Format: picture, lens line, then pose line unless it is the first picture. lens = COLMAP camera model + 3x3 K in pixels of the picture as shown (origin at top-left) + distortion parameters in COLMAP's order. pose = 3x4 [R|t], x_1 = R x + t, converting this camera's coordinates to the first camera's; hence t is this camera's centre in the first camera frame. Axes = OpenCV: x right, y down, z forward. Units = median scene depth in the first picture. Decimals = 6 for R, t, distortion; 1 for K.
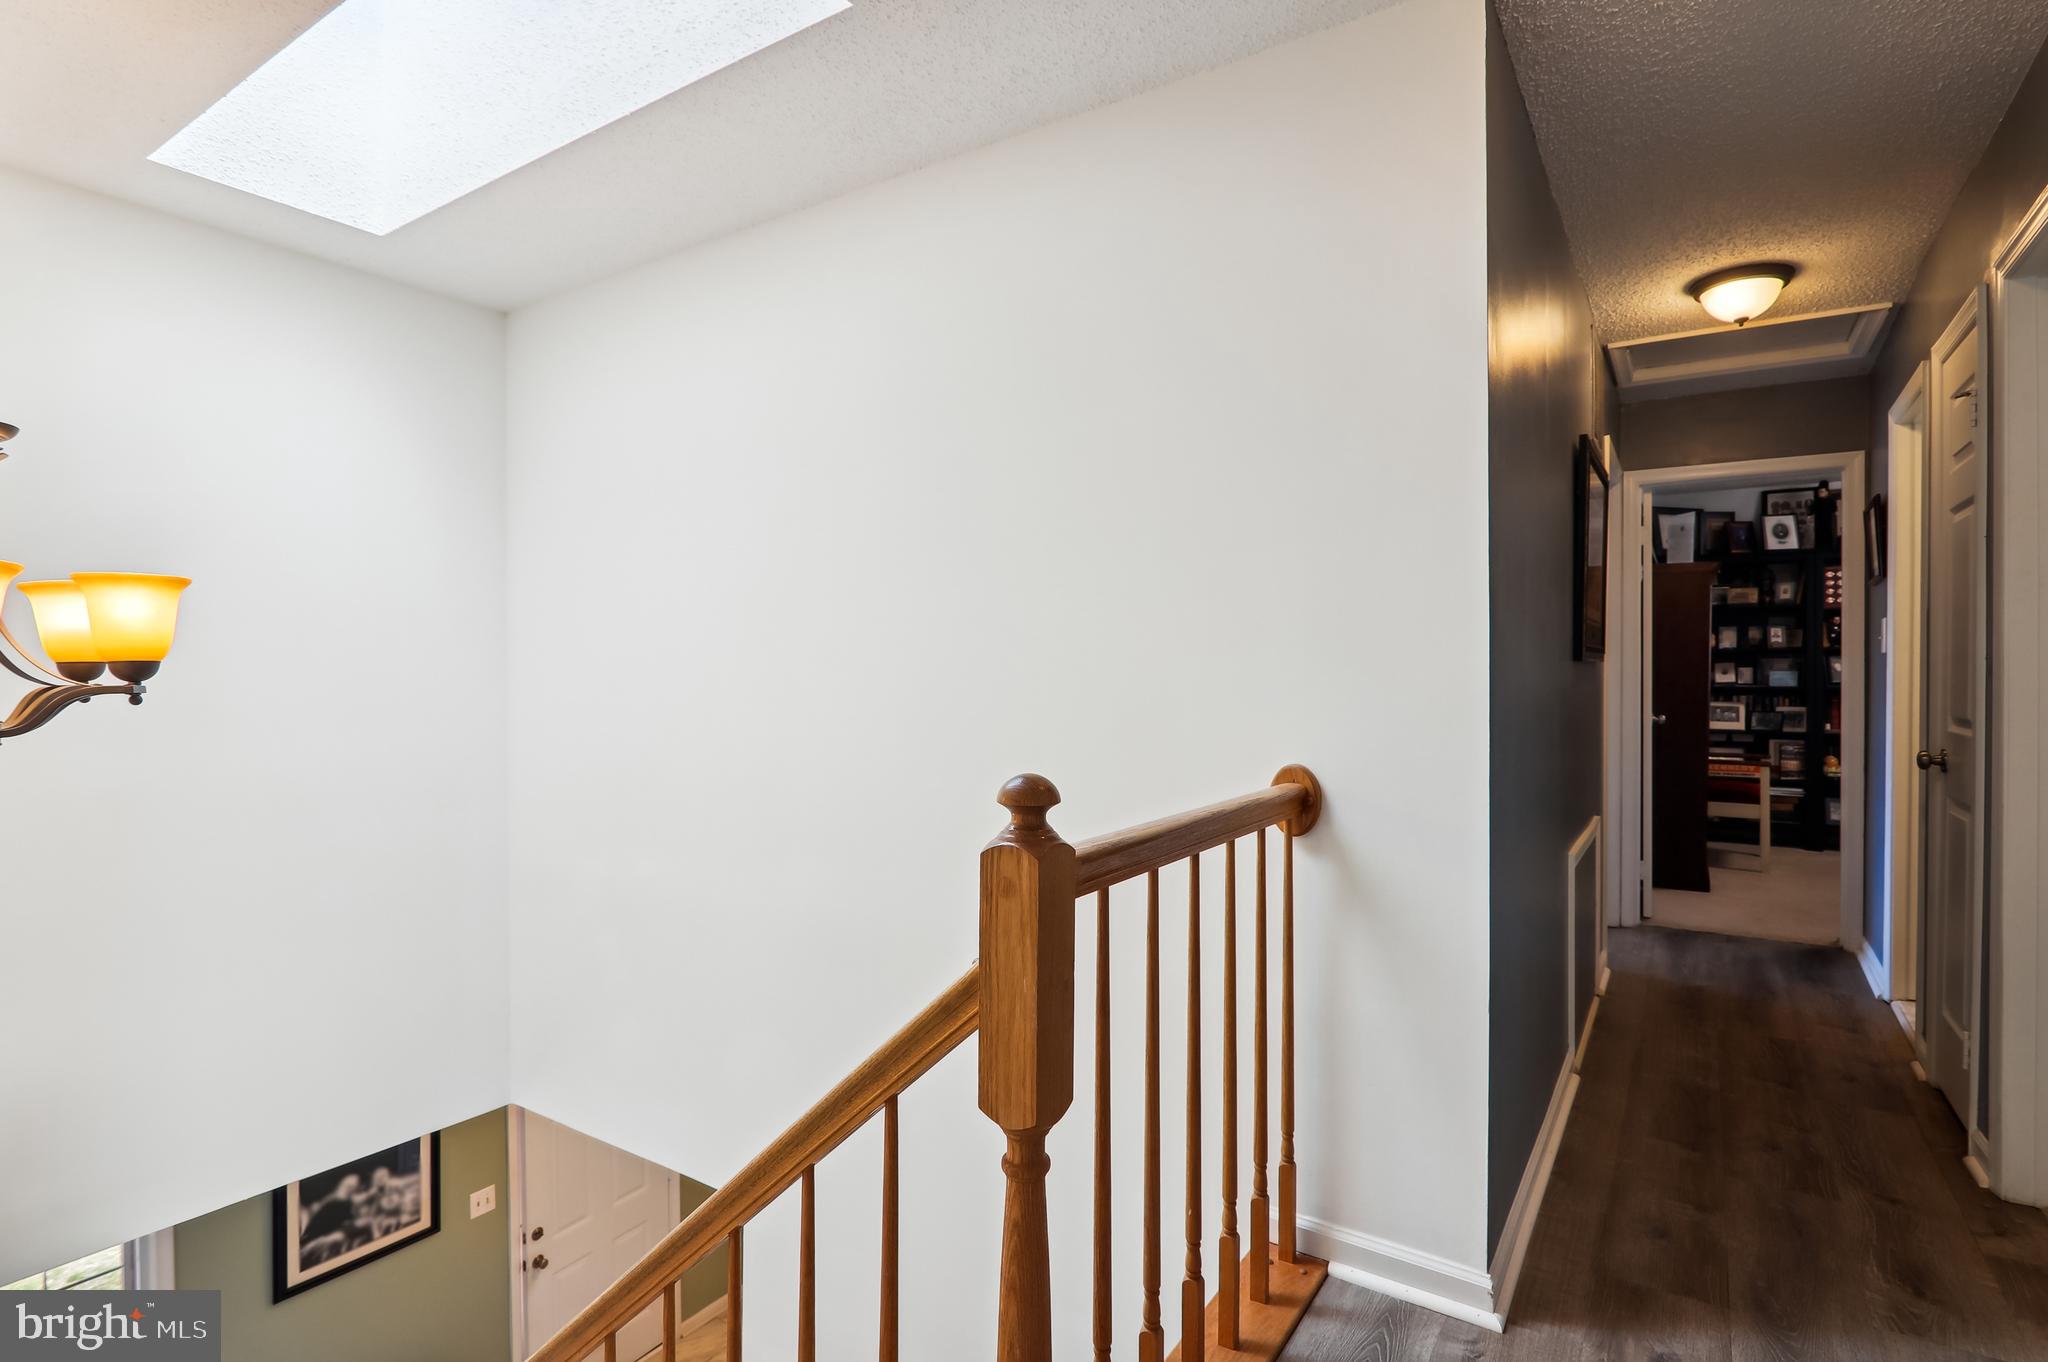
lens RADIAL K [[1043.2, 0, 1016.7], [0, 1043.2, 675.3], [0, 0, 1]] dist [0.000441, -0.000808]
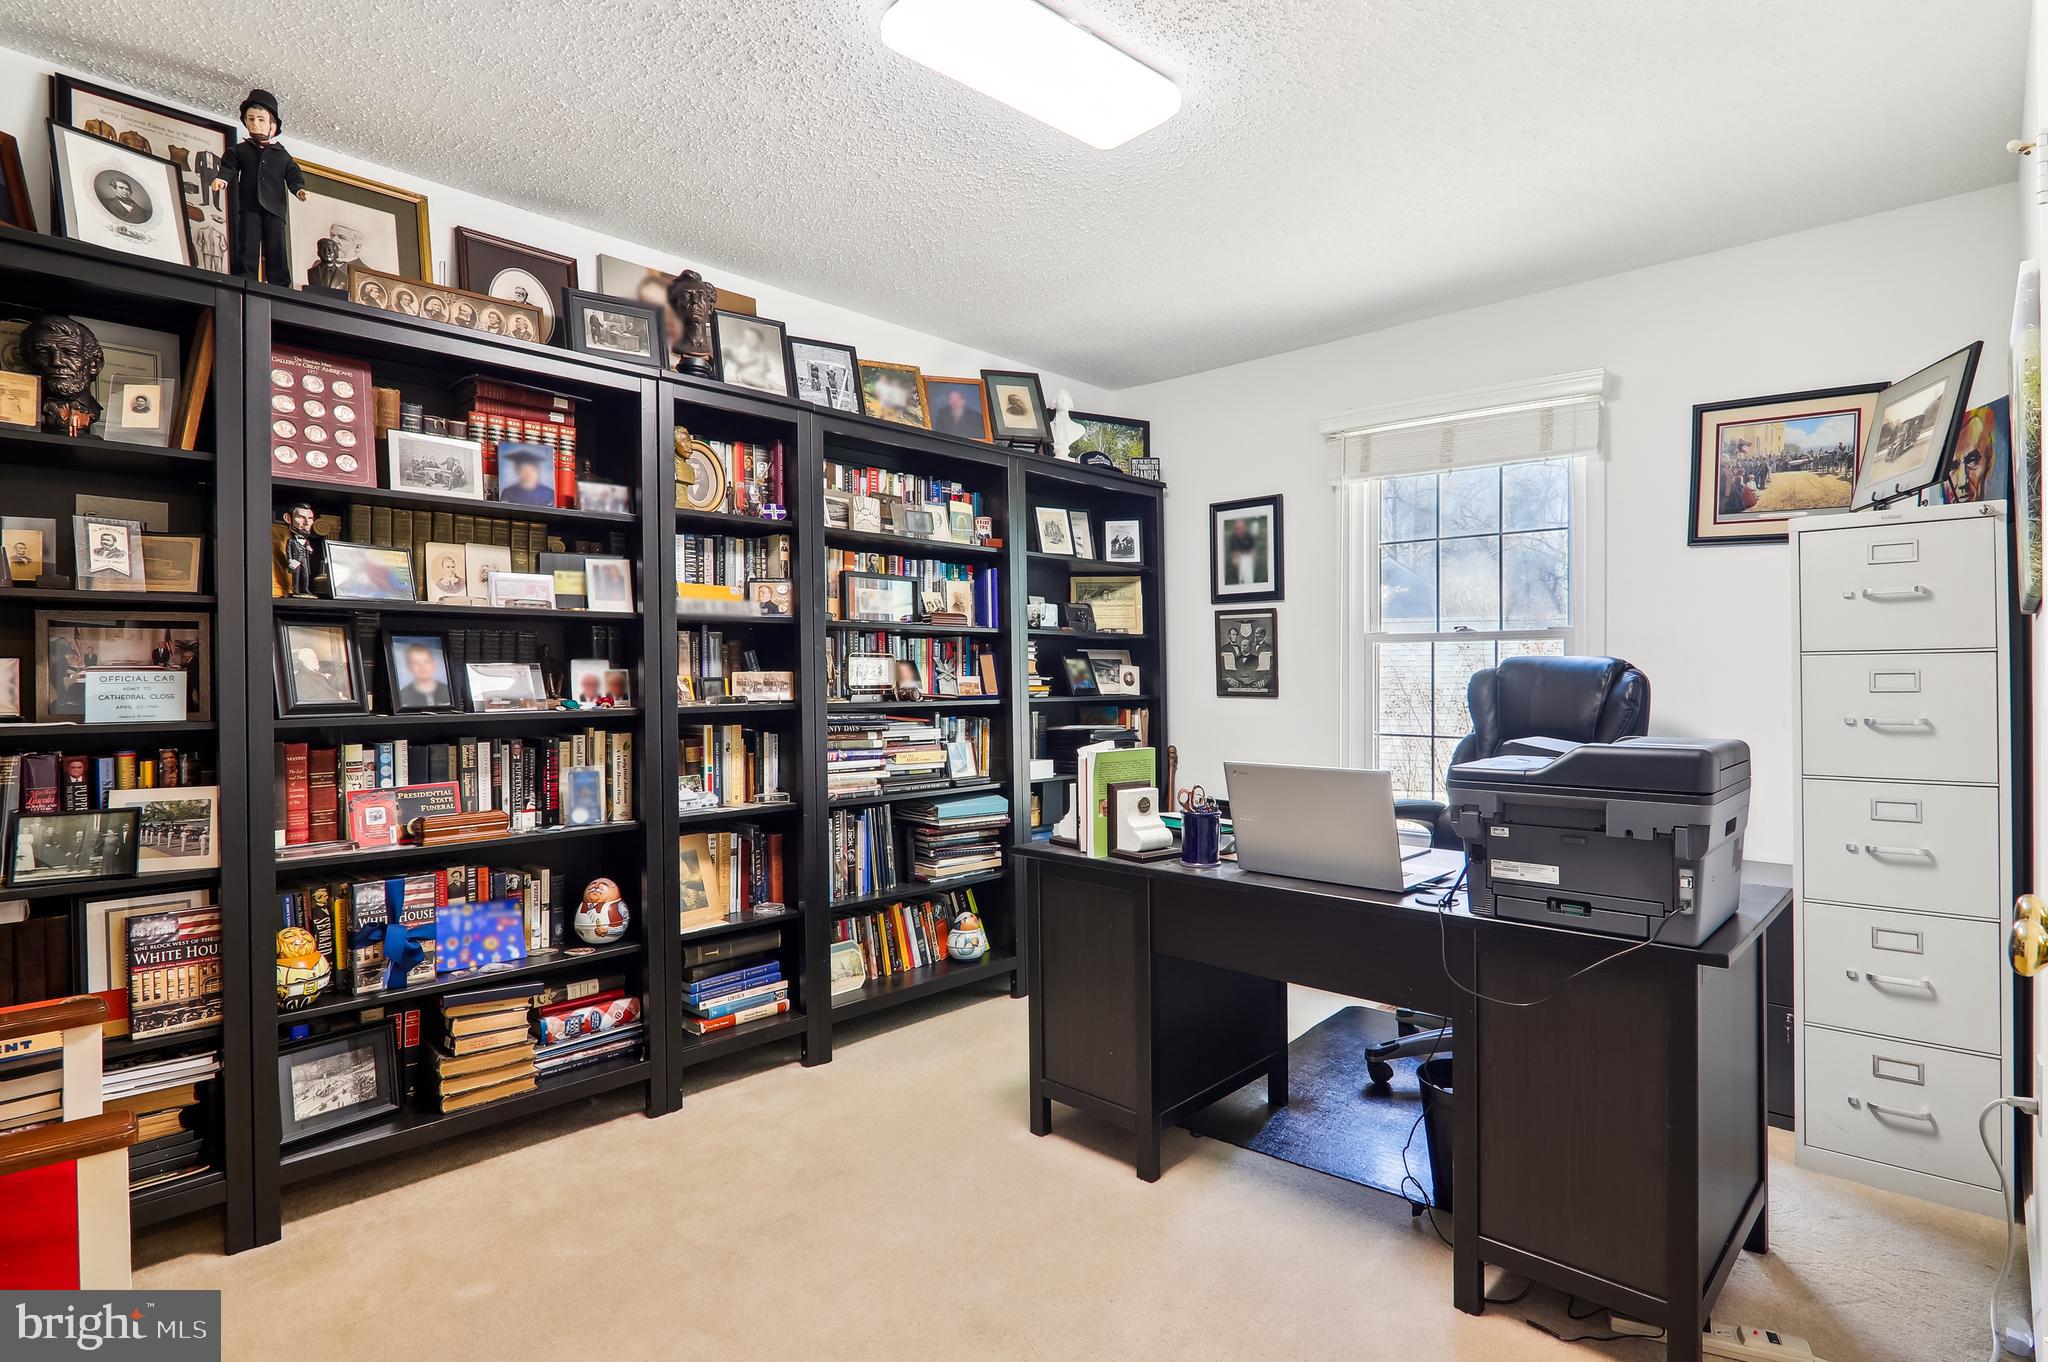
lens RADIAL K [[1043.2, 0, 1022.3], [0, 1043.2, 684.4], [0, 0, 1]] dist [0.000441, -0.000808]
pose [[0.178010, -0.003657, 0.984022, 0.486202], [0.007419, 0.999970, 0.002374, 0.001010], [-0.984001, 0.006877, 0.178032, 0.697013]]
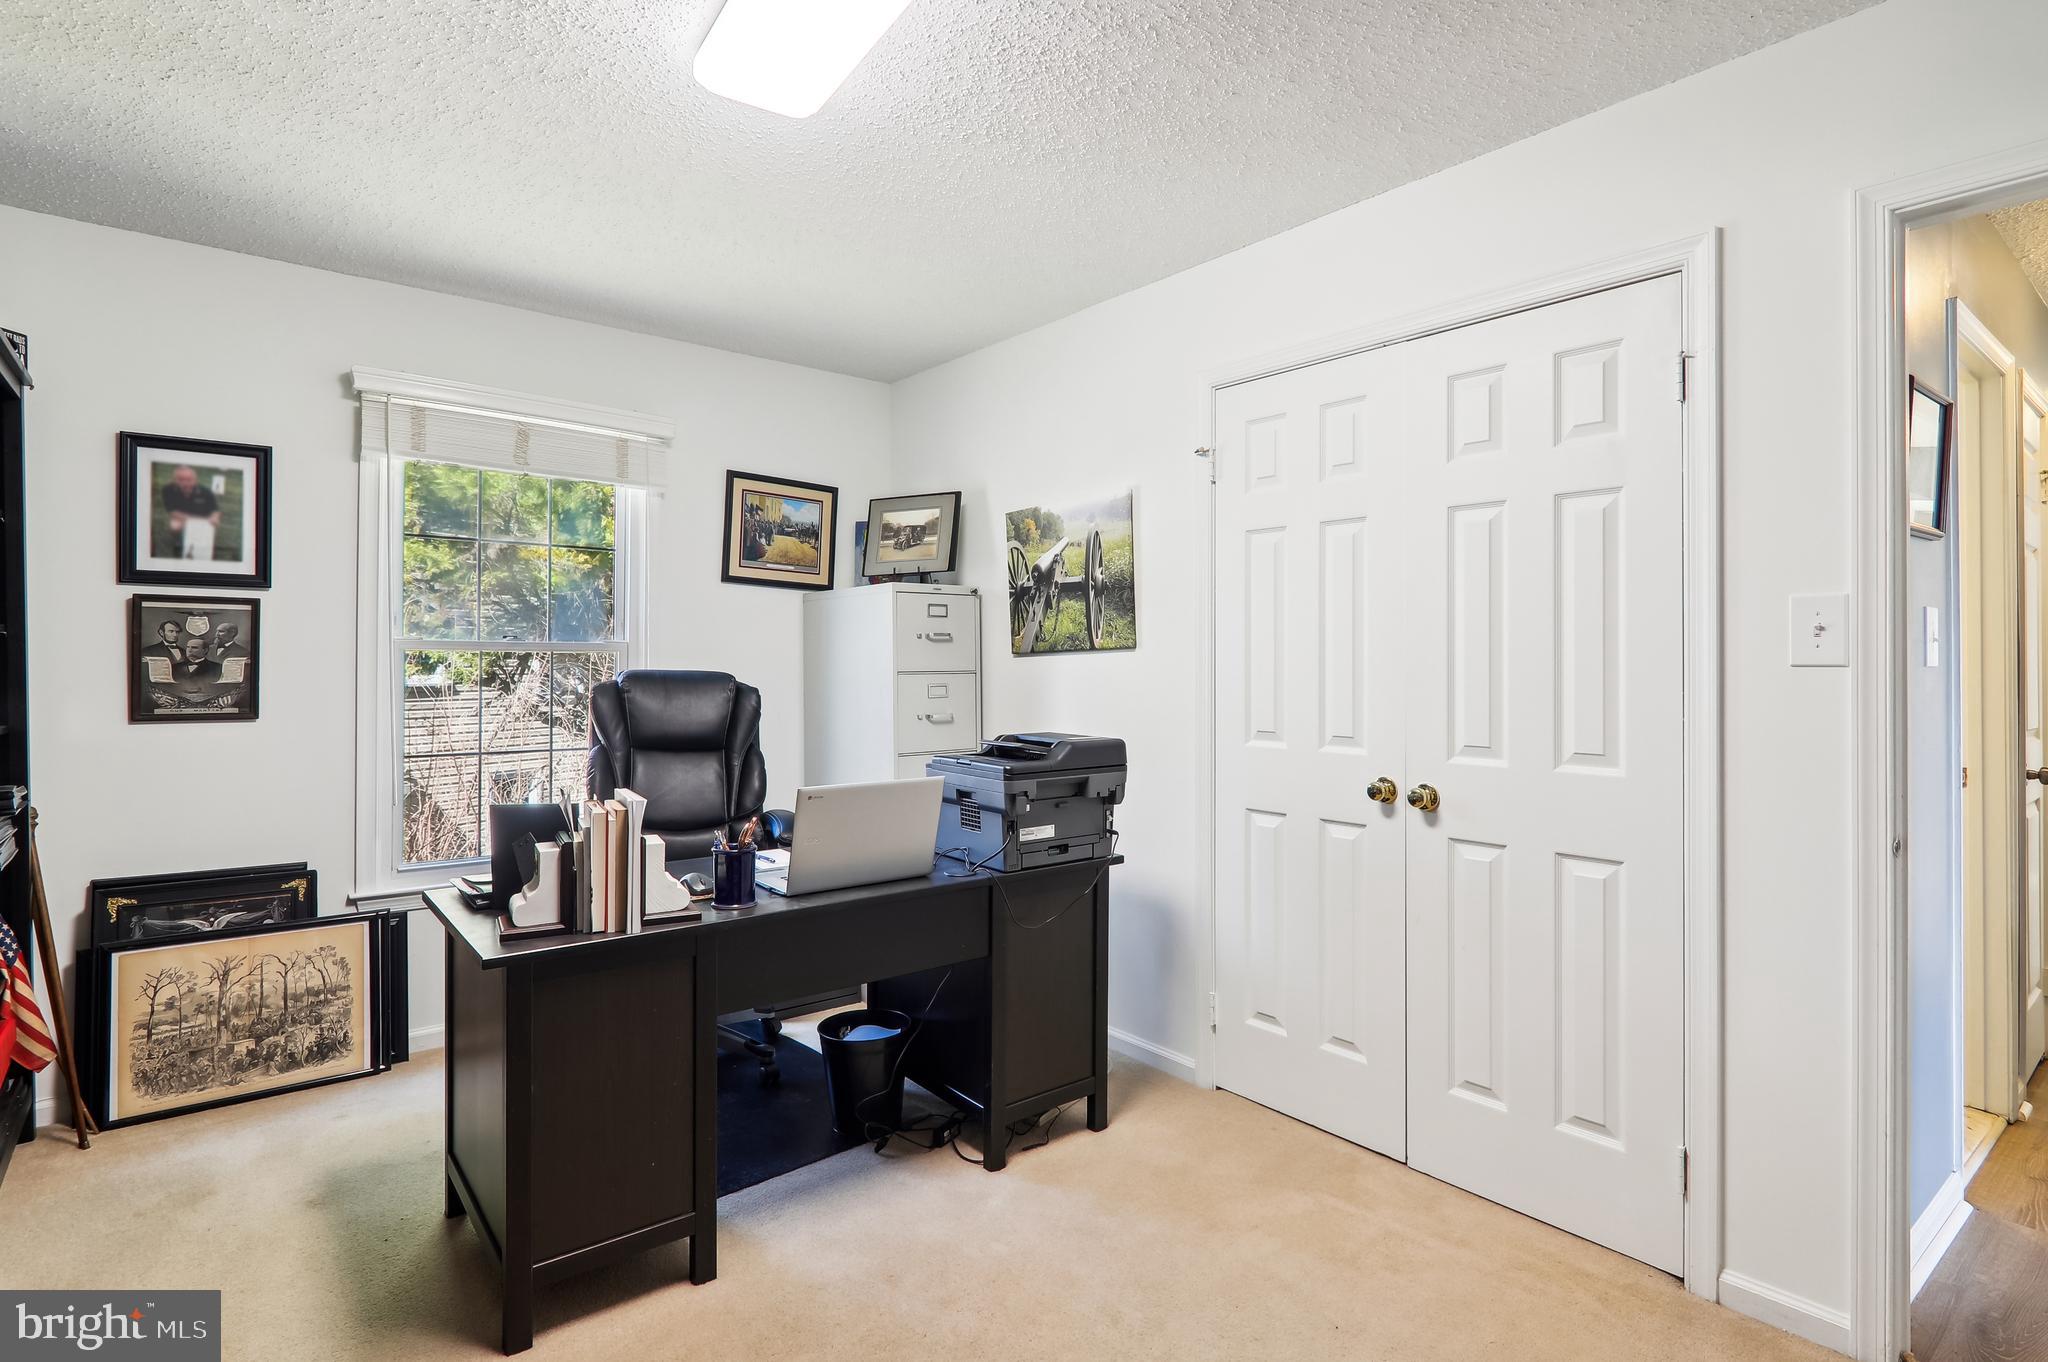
lens RADIAL K [[1043.2, 0, 1028.8], [0, 1043.2, 666.8], [0, 0, 1]] dist [0.000441, -0.000808]
pose [[-0.951748, 0.001453, 0.306878, 0.786284], [0.003872, 0.999966, 0.007274, -0.024438], [-0.306857, 0.008111, -0.951721, 1.203687]]
